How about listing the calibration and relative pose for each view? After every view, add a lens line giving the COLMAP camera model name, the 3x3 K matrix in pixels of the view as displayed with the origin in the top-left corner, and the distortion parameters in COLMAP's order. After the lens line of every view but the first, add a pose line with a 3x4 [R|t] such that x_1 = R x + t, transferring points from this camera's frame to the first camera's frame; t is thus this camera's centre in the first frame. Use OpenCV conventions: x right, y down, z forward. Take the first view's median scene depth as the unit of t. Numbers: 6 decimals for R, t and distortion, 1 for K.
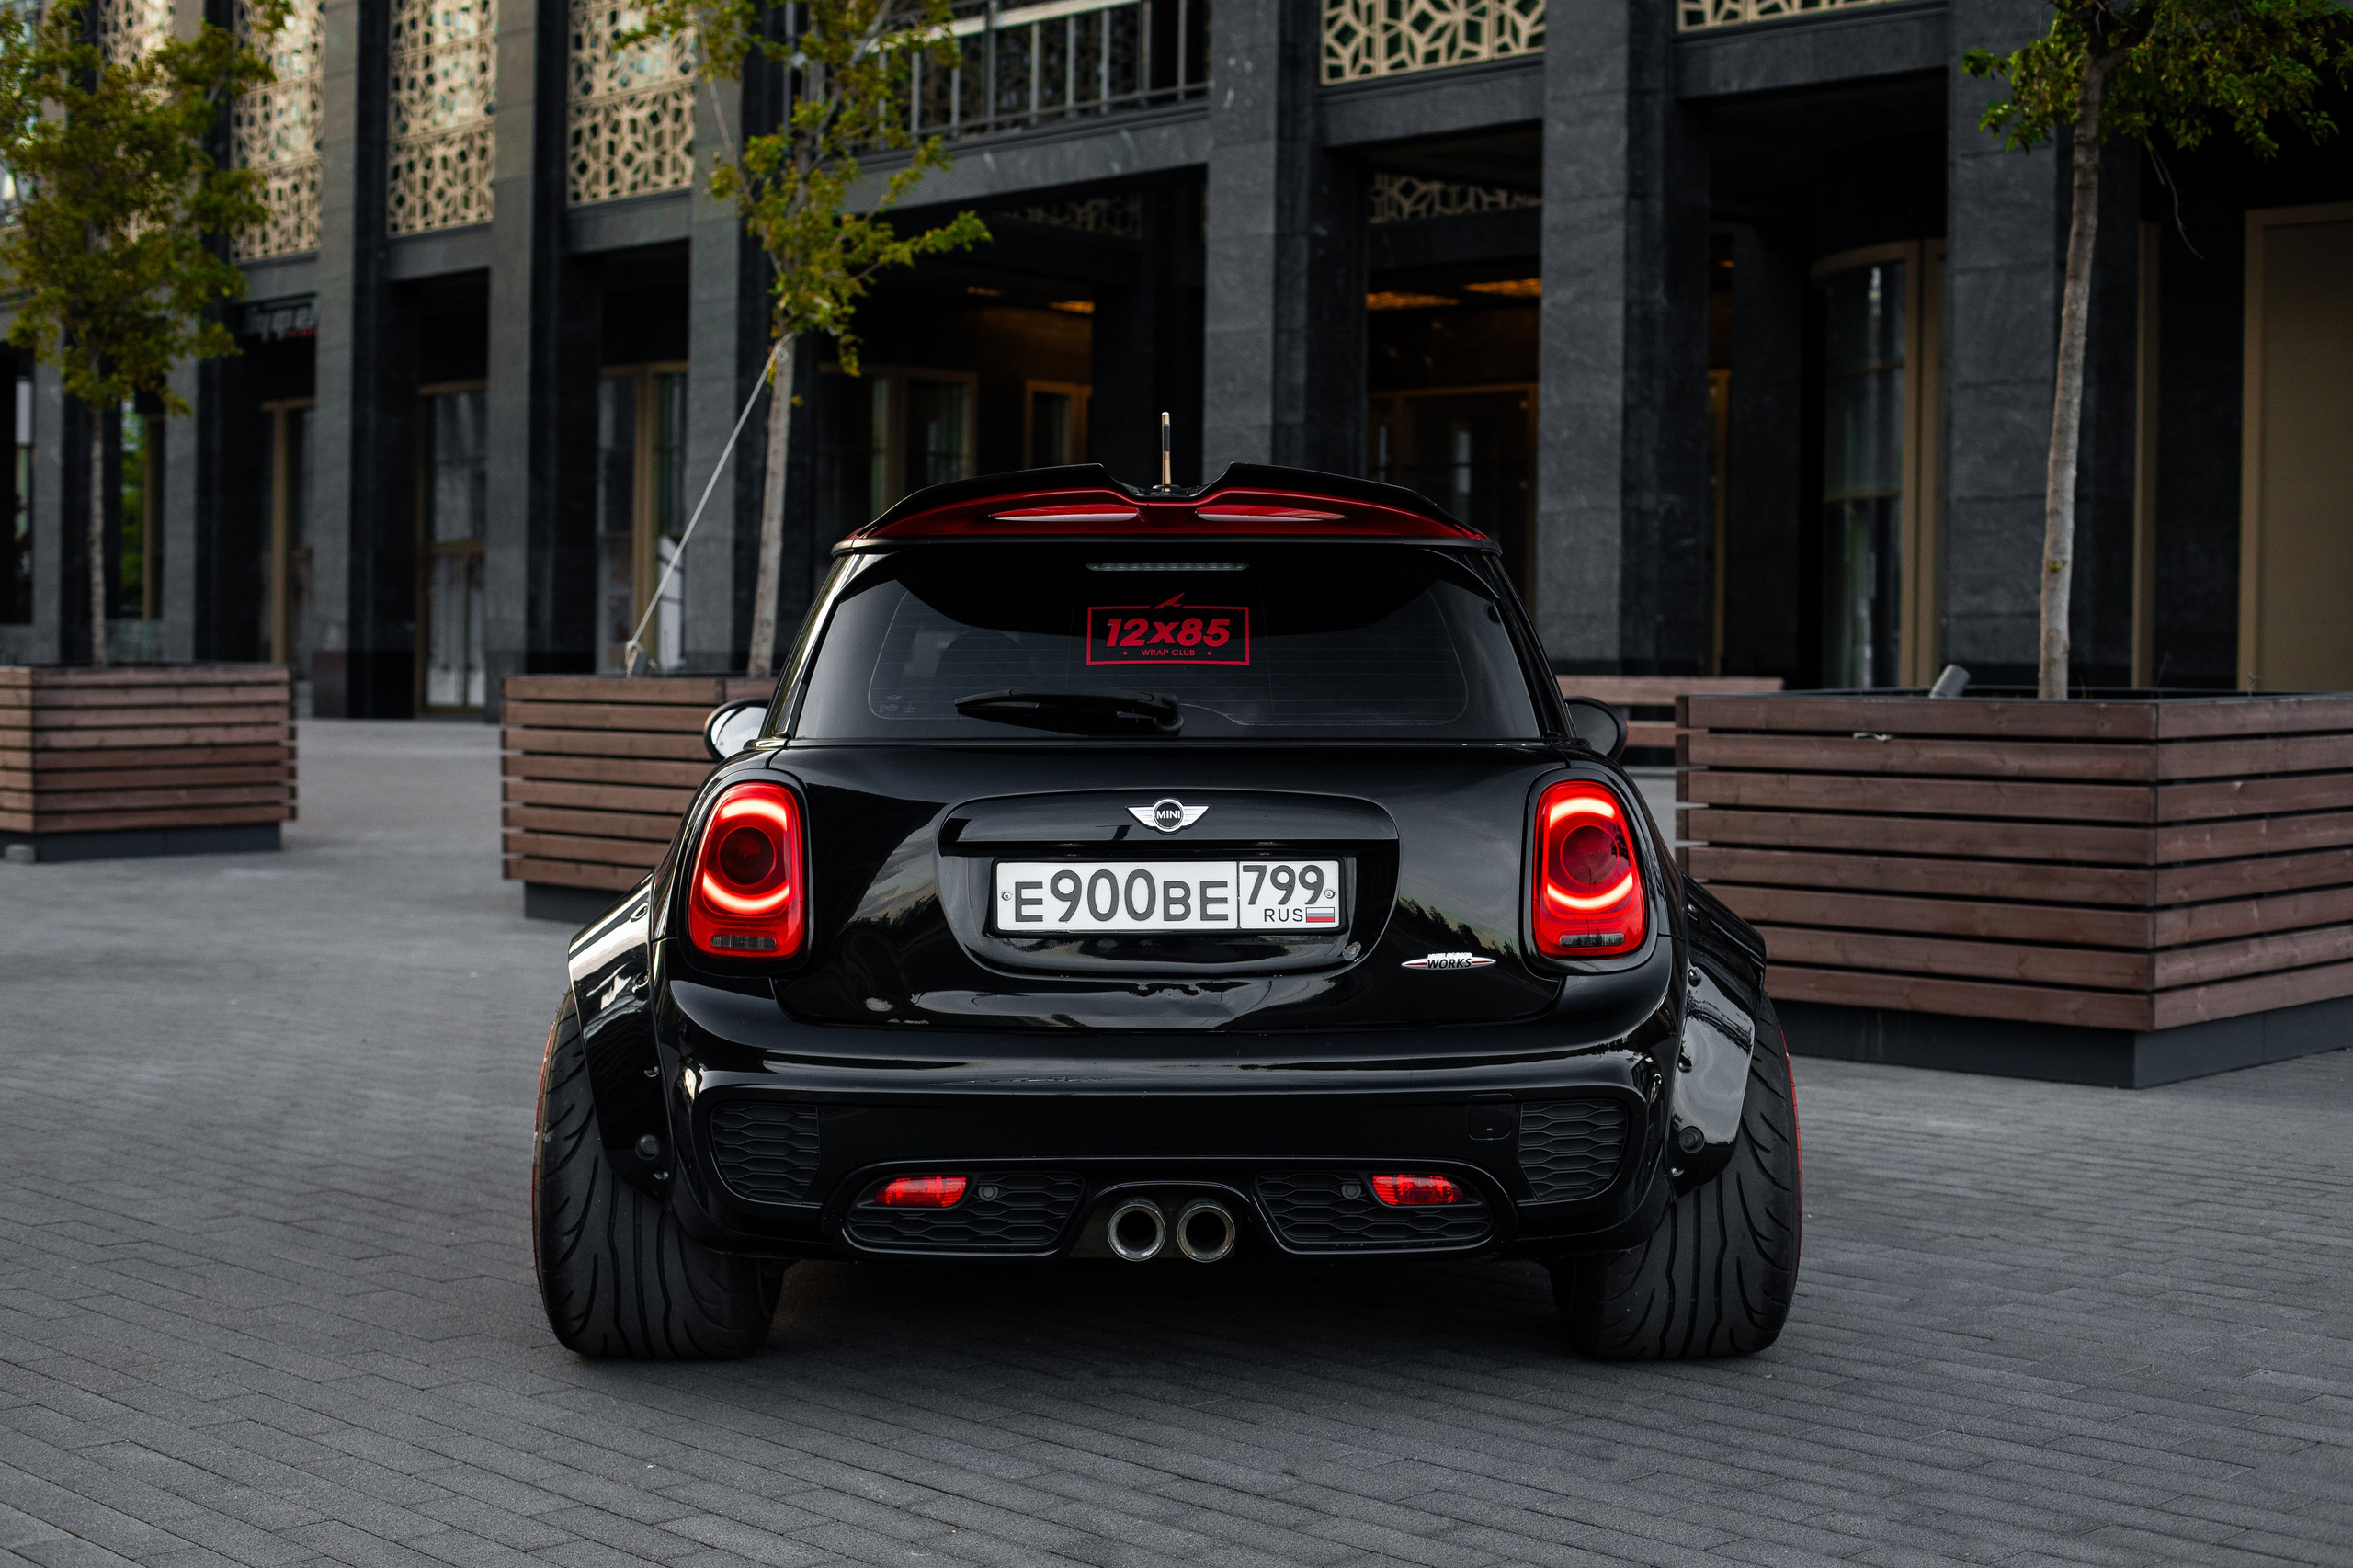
lens RADIAL K [[3451.9, 0, 1167.1], [0, 3451.9, 751.6], [0, 0, 1]] dist [-0.132193, 0.137282]
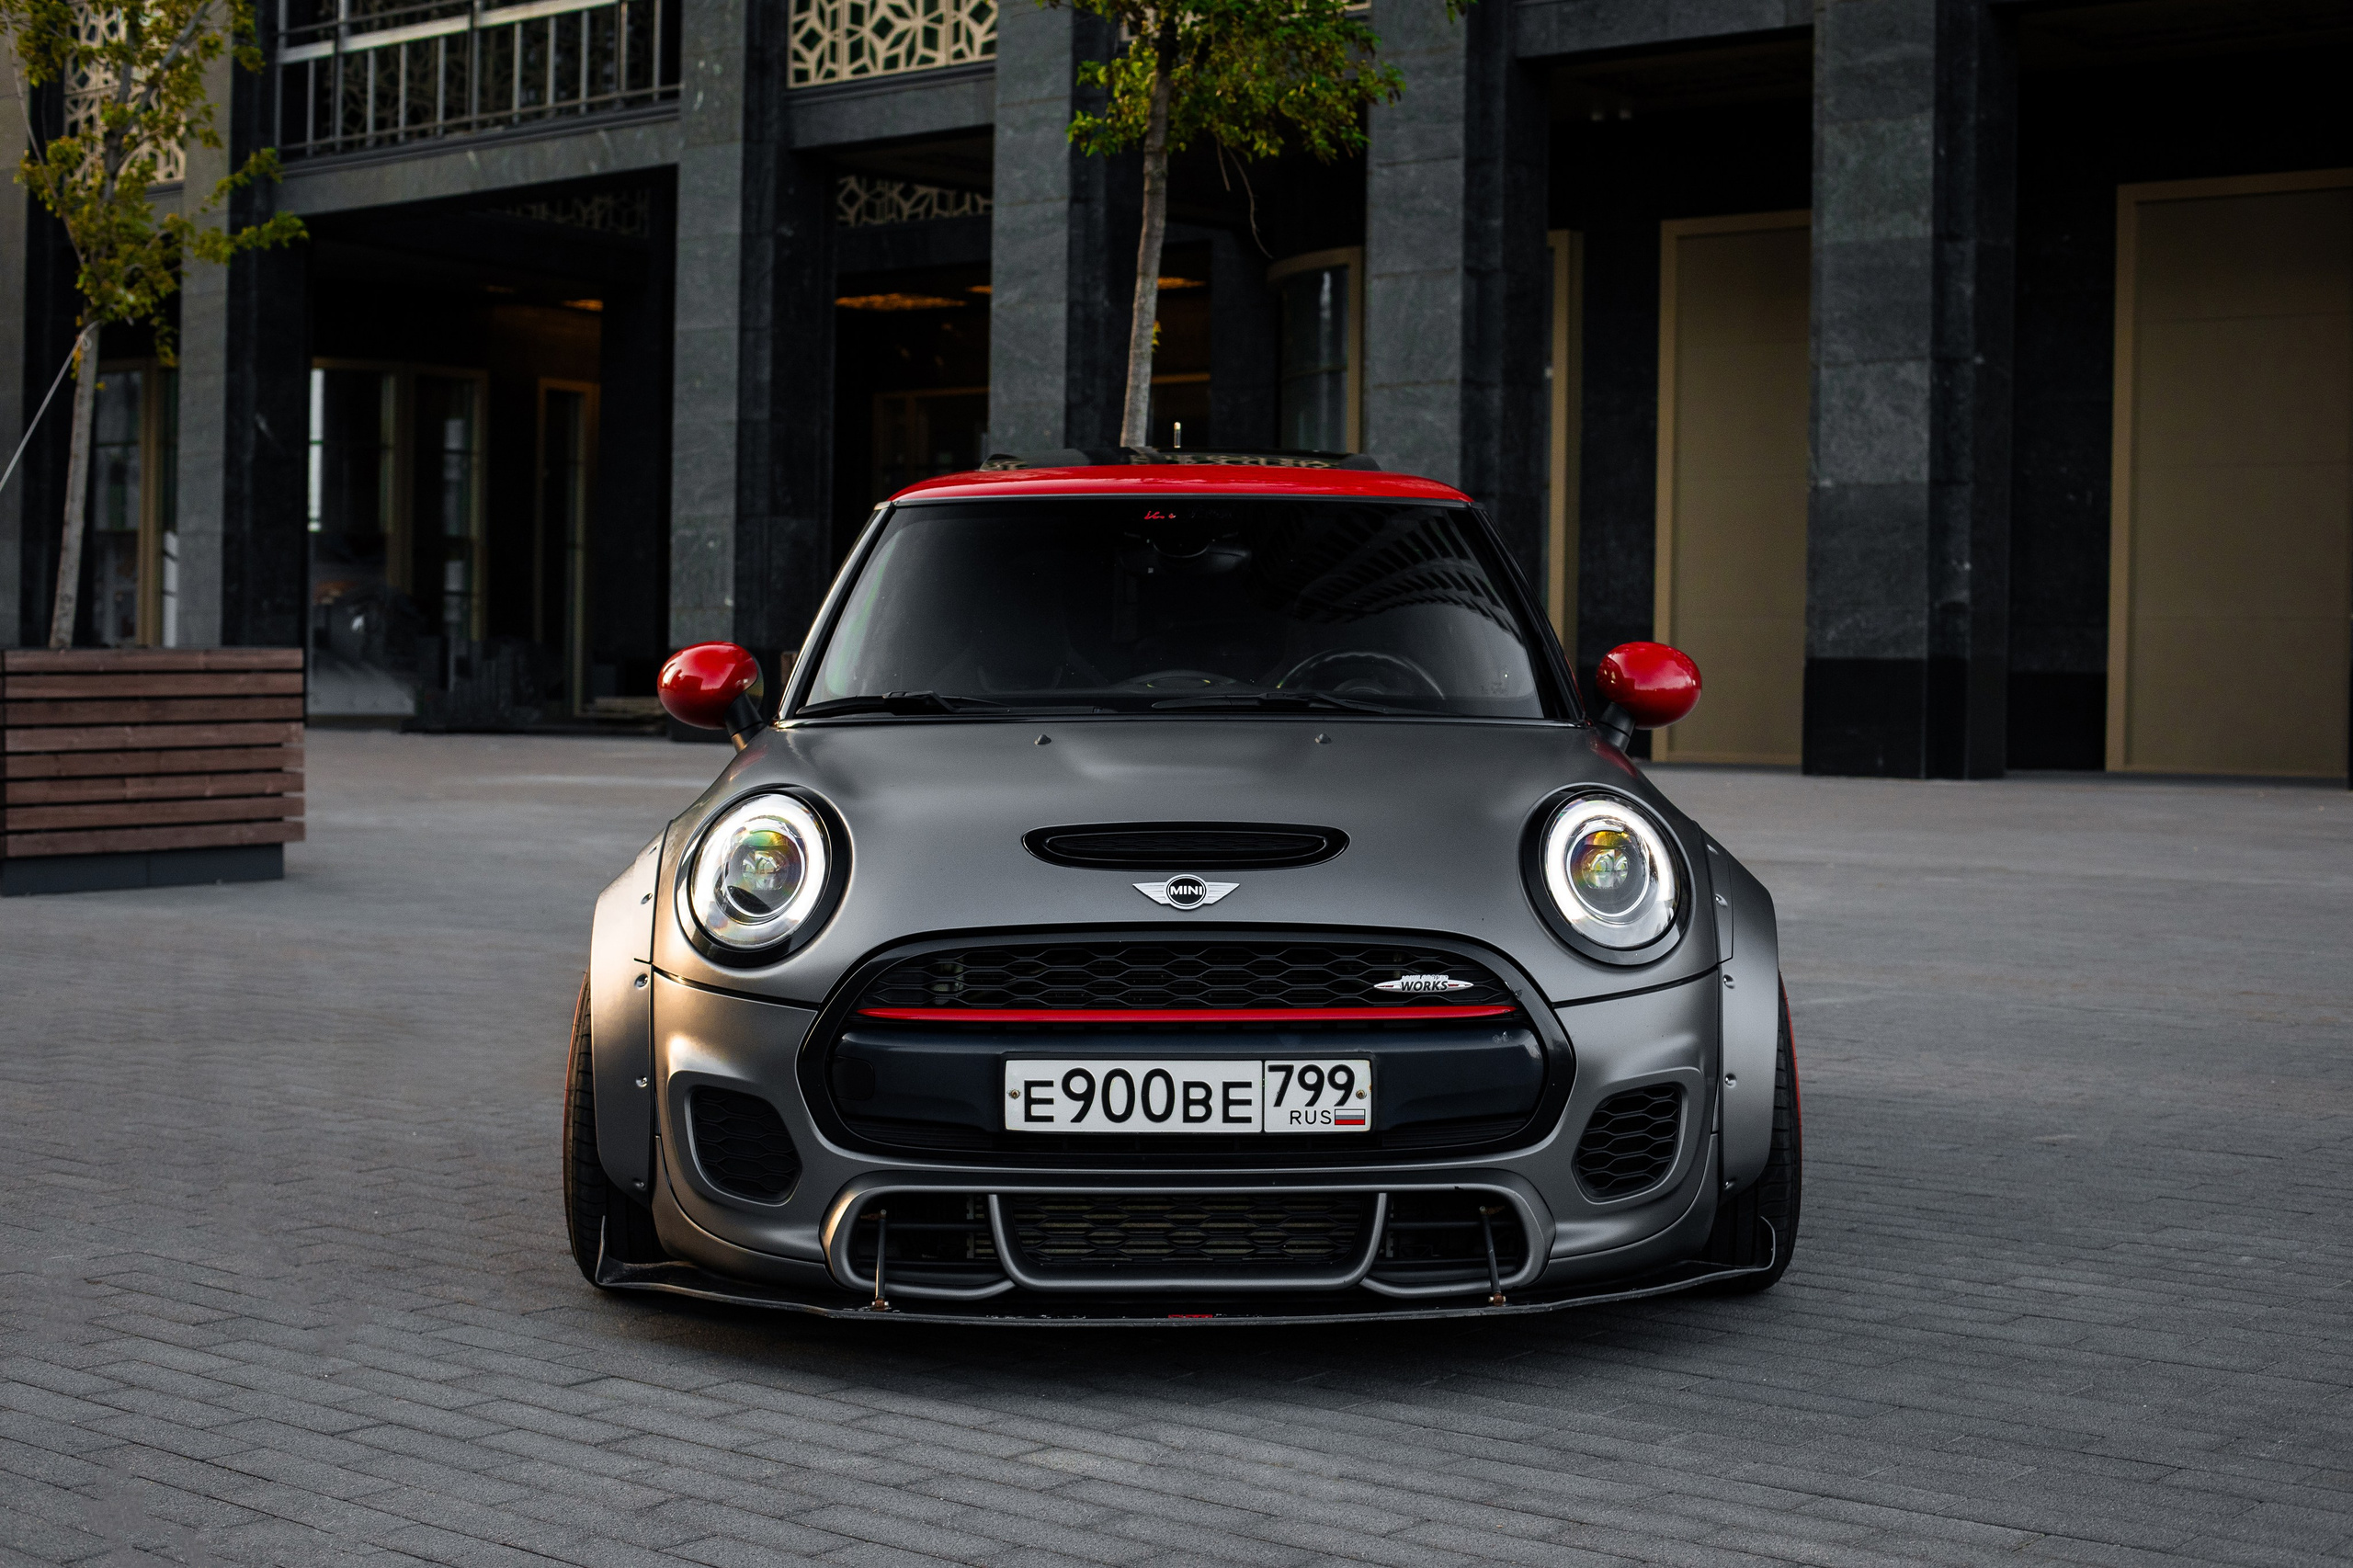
lens RADIAL K [[3491.3, 0, 1175.6], [0, 3491.3, 755.0], [0, 0, 1]] dist [-0.134267, 0.165141]
pose [[0.993978, -0.000264, 0.109580, 0.047717], [0.000447, 0.999999, -0.001646, 0.005626], [-0.109580, 0.001685, 0.993977, -0.036542]]
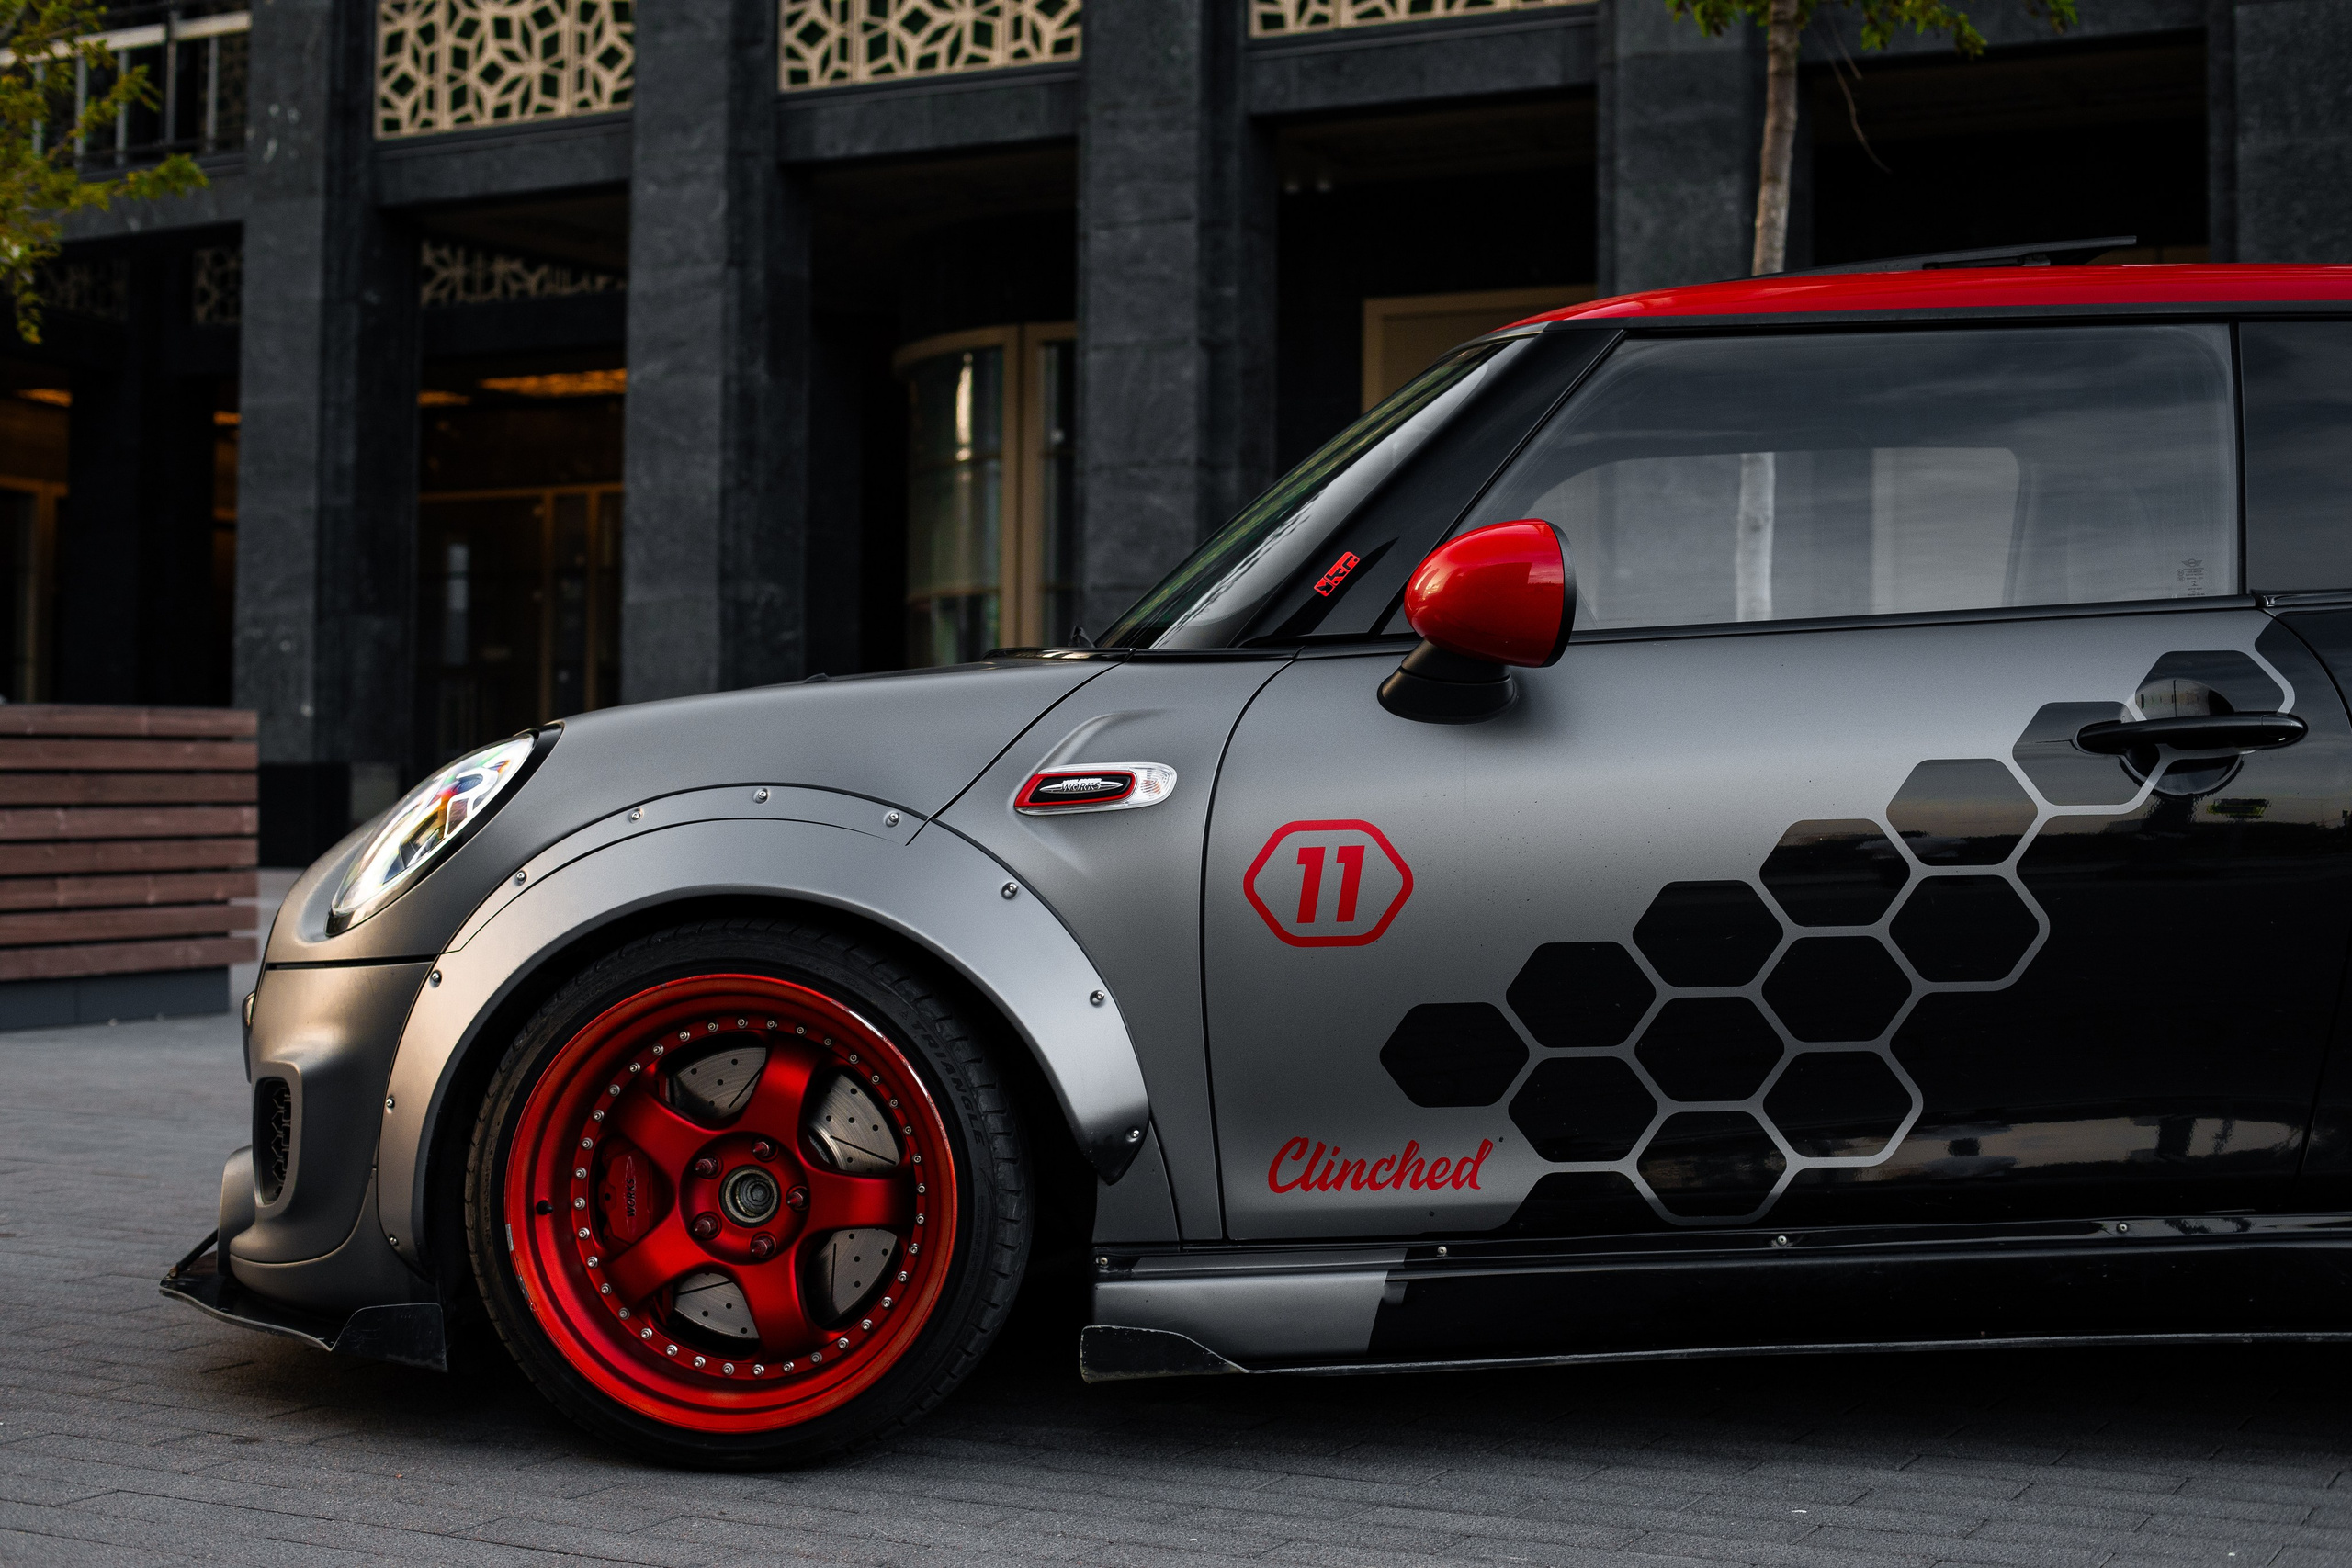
lens RADIAL K [[3450.1, 0, 1166.6], [0, 3450.1, 751.6], [0, 0, 1]] dist [-0.132193, 0.137282]
pose [[0.948521, 0.002965, 0.316699, -0.044015], [0.011328, 0.998999, -0.043282, 0.011234], [-0.316511, 0.044641, 0.947538, 0.080255]]
